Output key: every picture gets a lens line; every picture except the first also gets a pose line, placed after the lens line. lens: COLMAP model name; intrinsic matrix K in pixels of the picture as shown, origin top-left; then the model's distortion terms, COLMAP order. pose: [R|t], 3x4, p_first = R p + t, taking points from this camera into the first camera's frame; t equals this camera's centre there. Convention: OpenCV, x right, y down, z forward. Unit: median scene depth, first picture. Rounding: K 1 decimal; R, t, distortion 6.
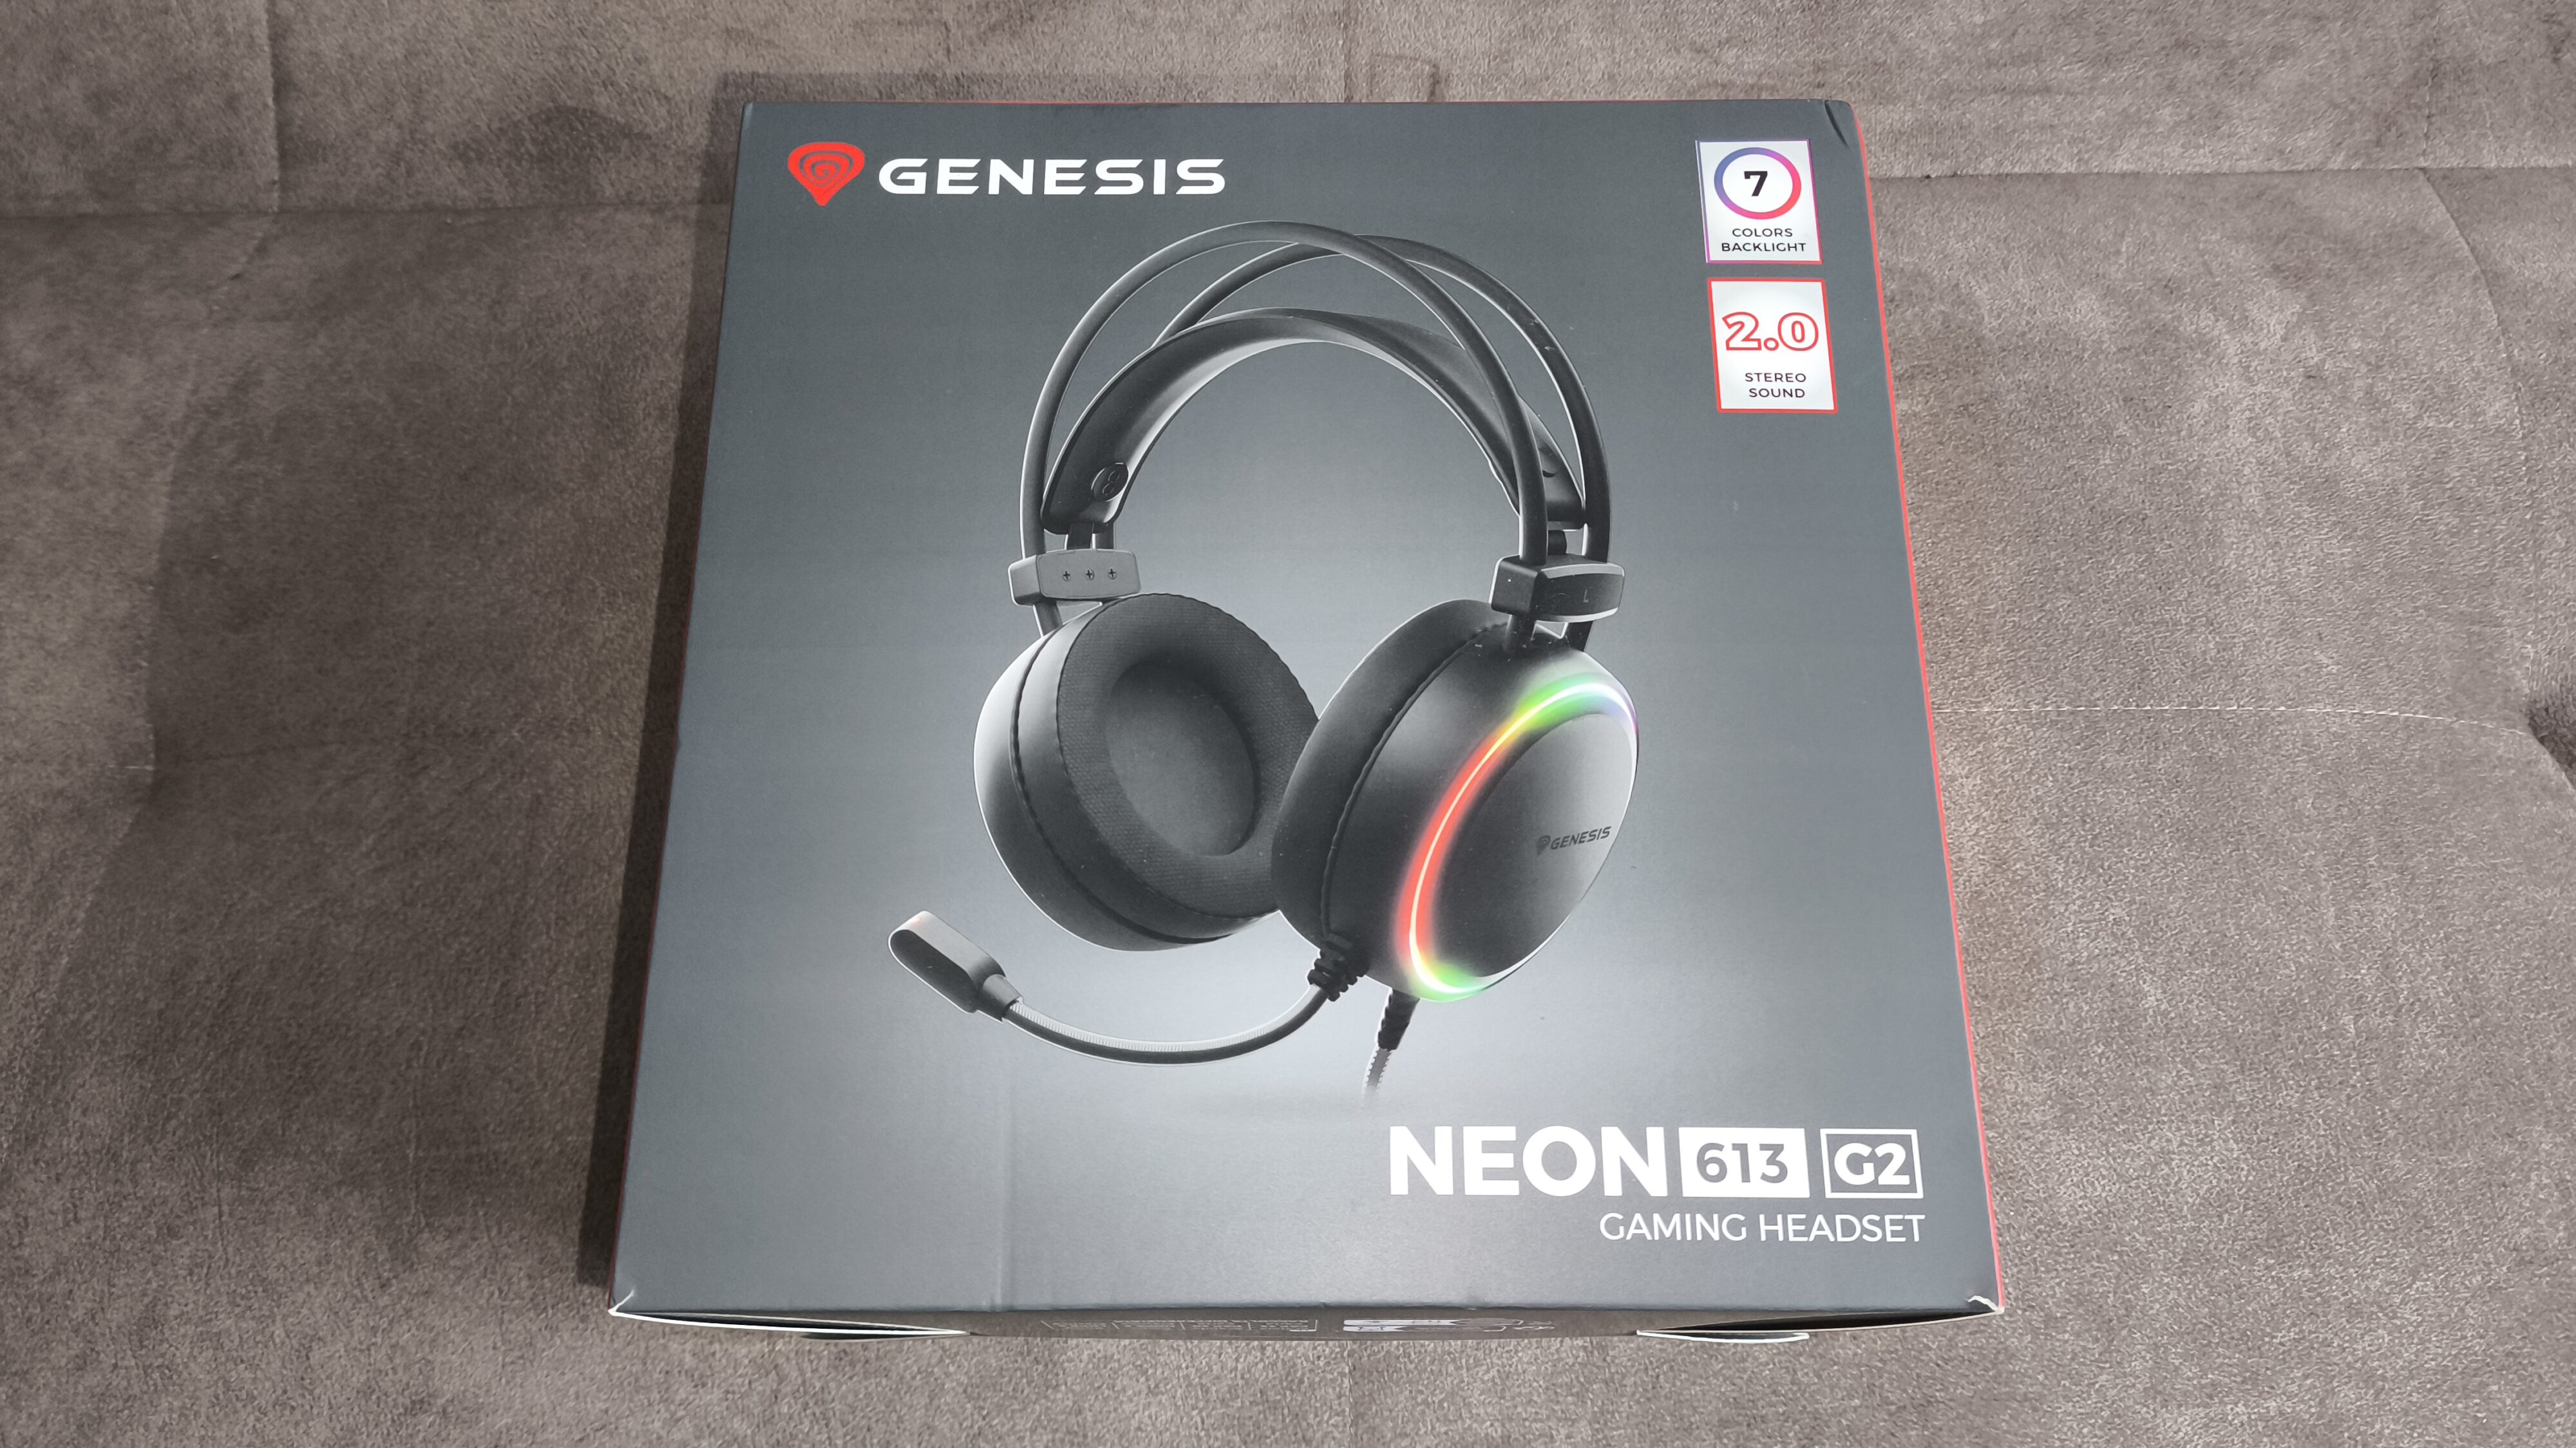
lens RADIAL K [[1935.1, 0, 1288.0], [0, 1935.1, 724.0], [0, 0, 1]] dist [-0.018580, -0.006194]
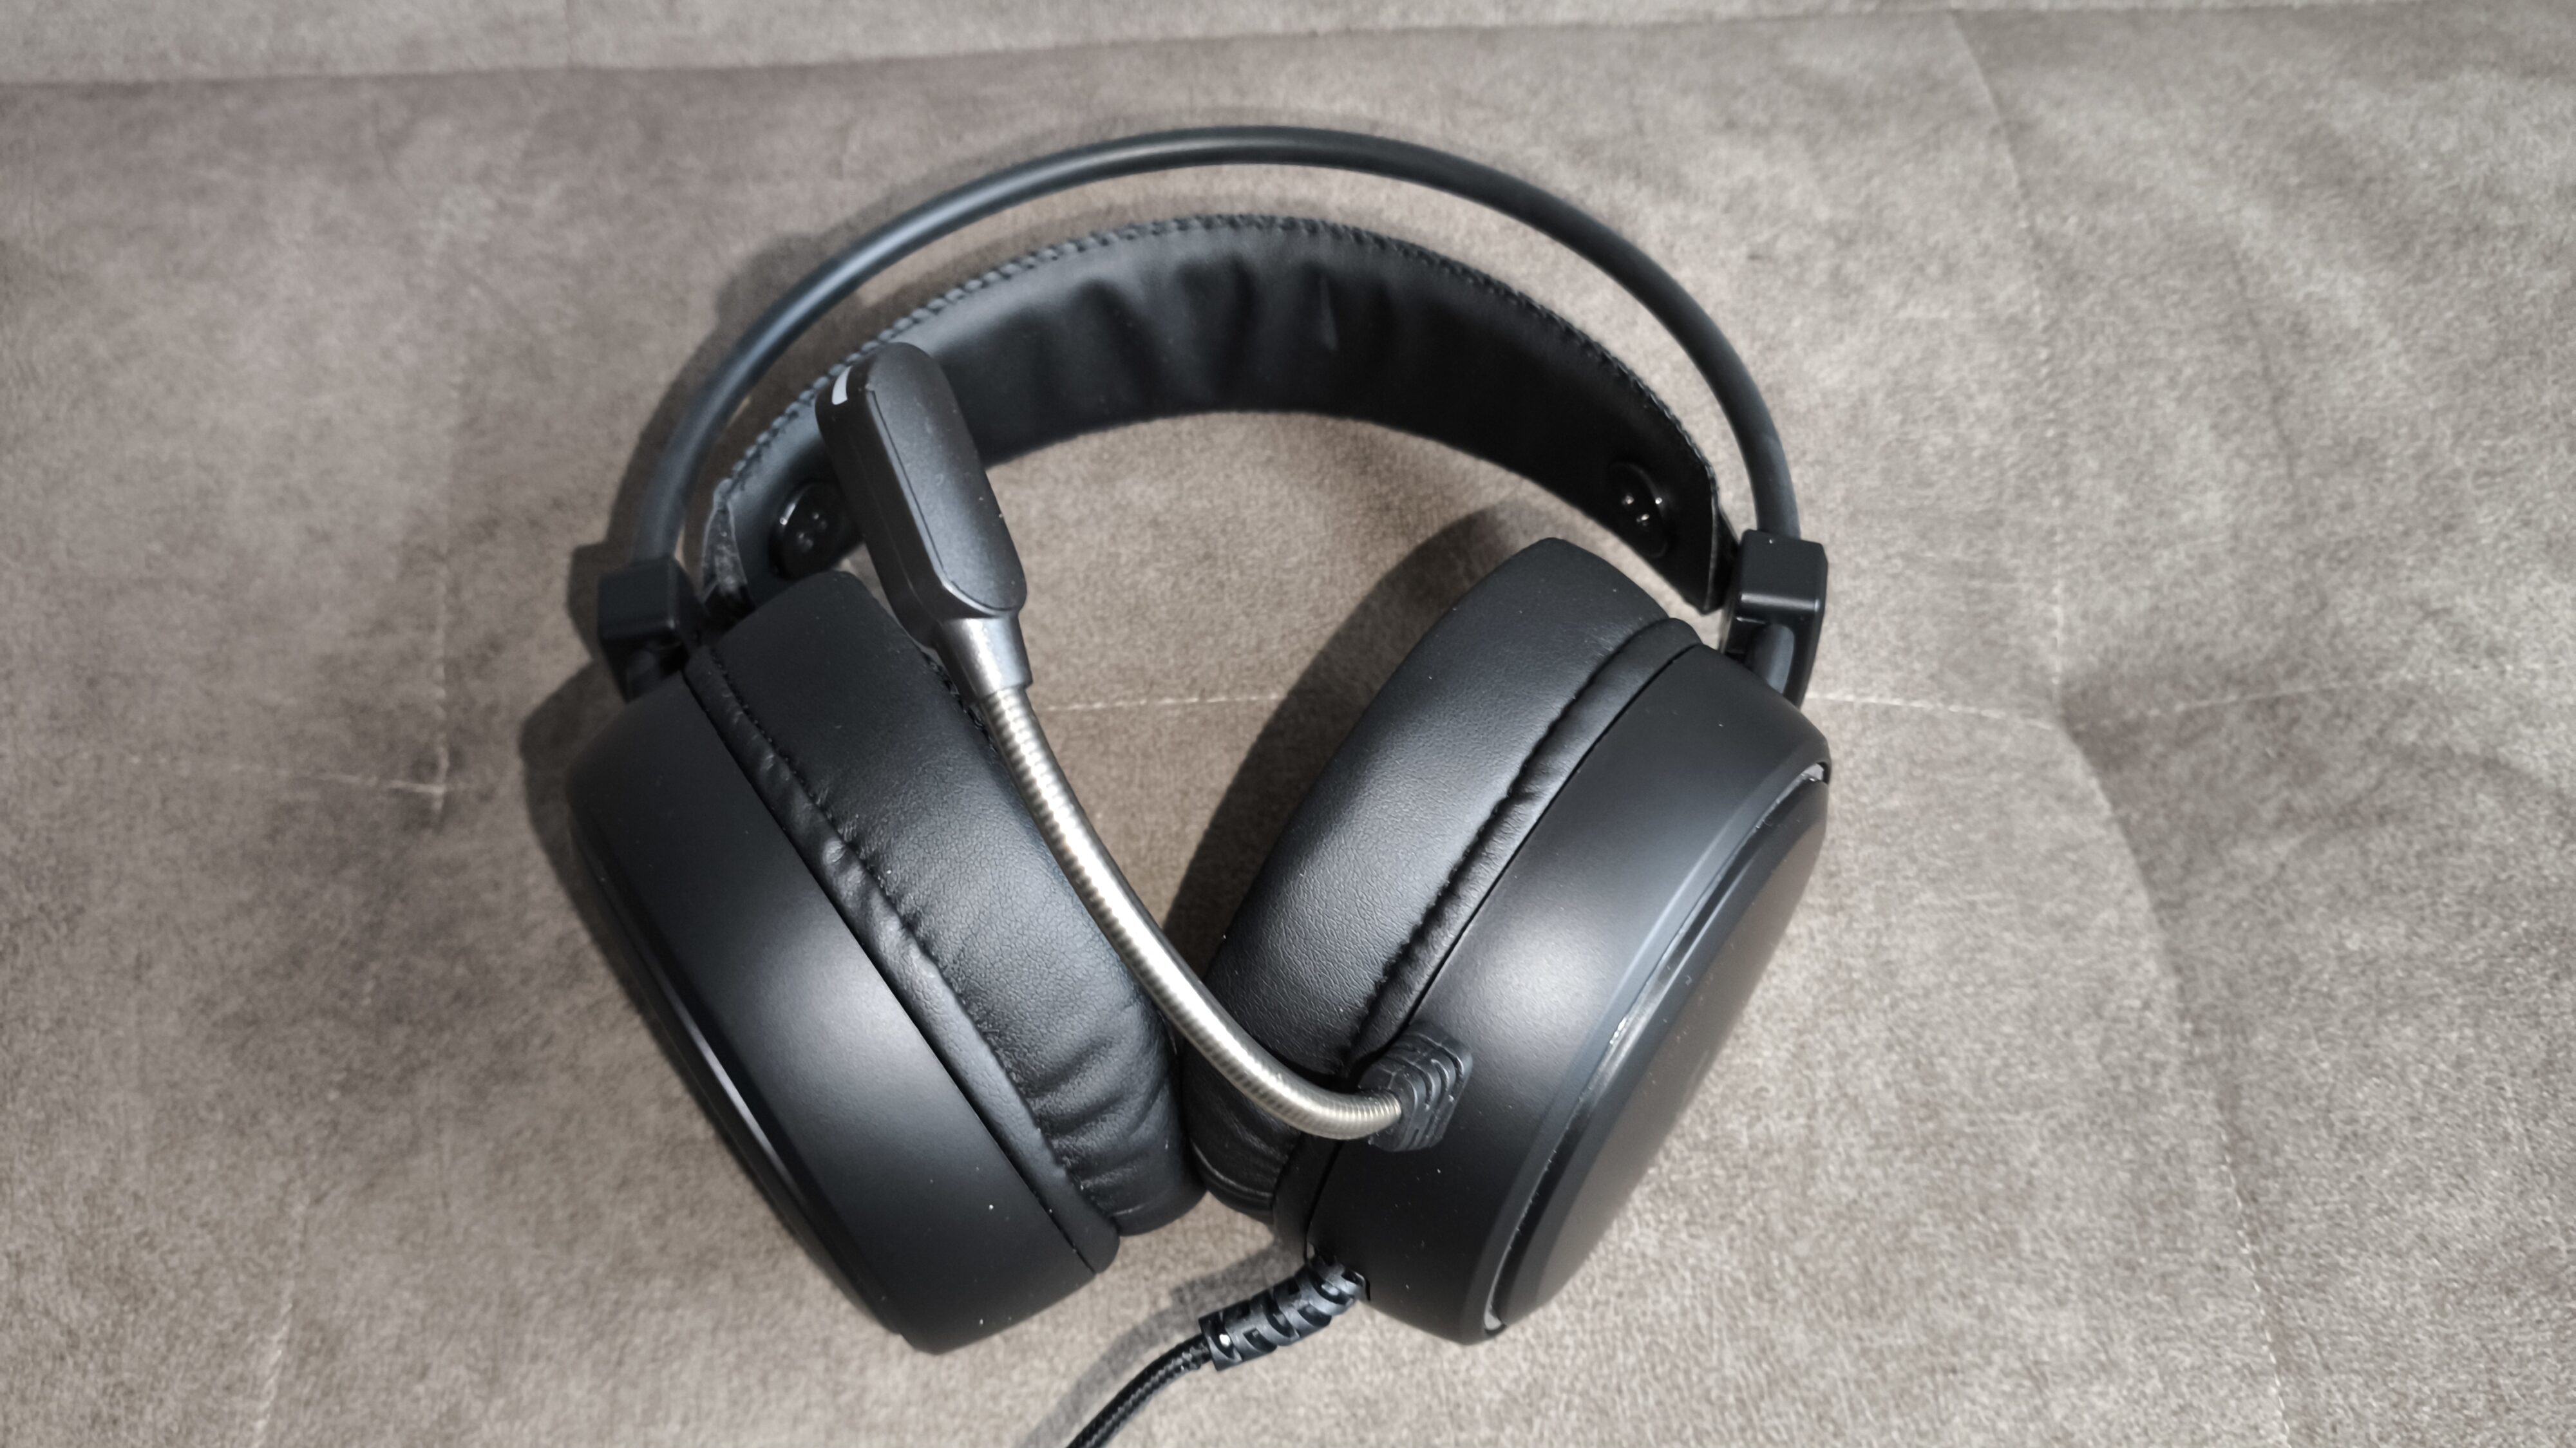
lens RADIAL K [[1945.6, 0, 1288.0], [0, 1945.6, 724.0], [0, 0, 1]] dist [0.181217, -0.462945]
pose [[0.999888, -0.013055, 0.007366, 0.352669], [0.013526, 0.997588, -0.068083, 0.051129], [-0.006459, 0.068175, 0.997652, 0.257980]]
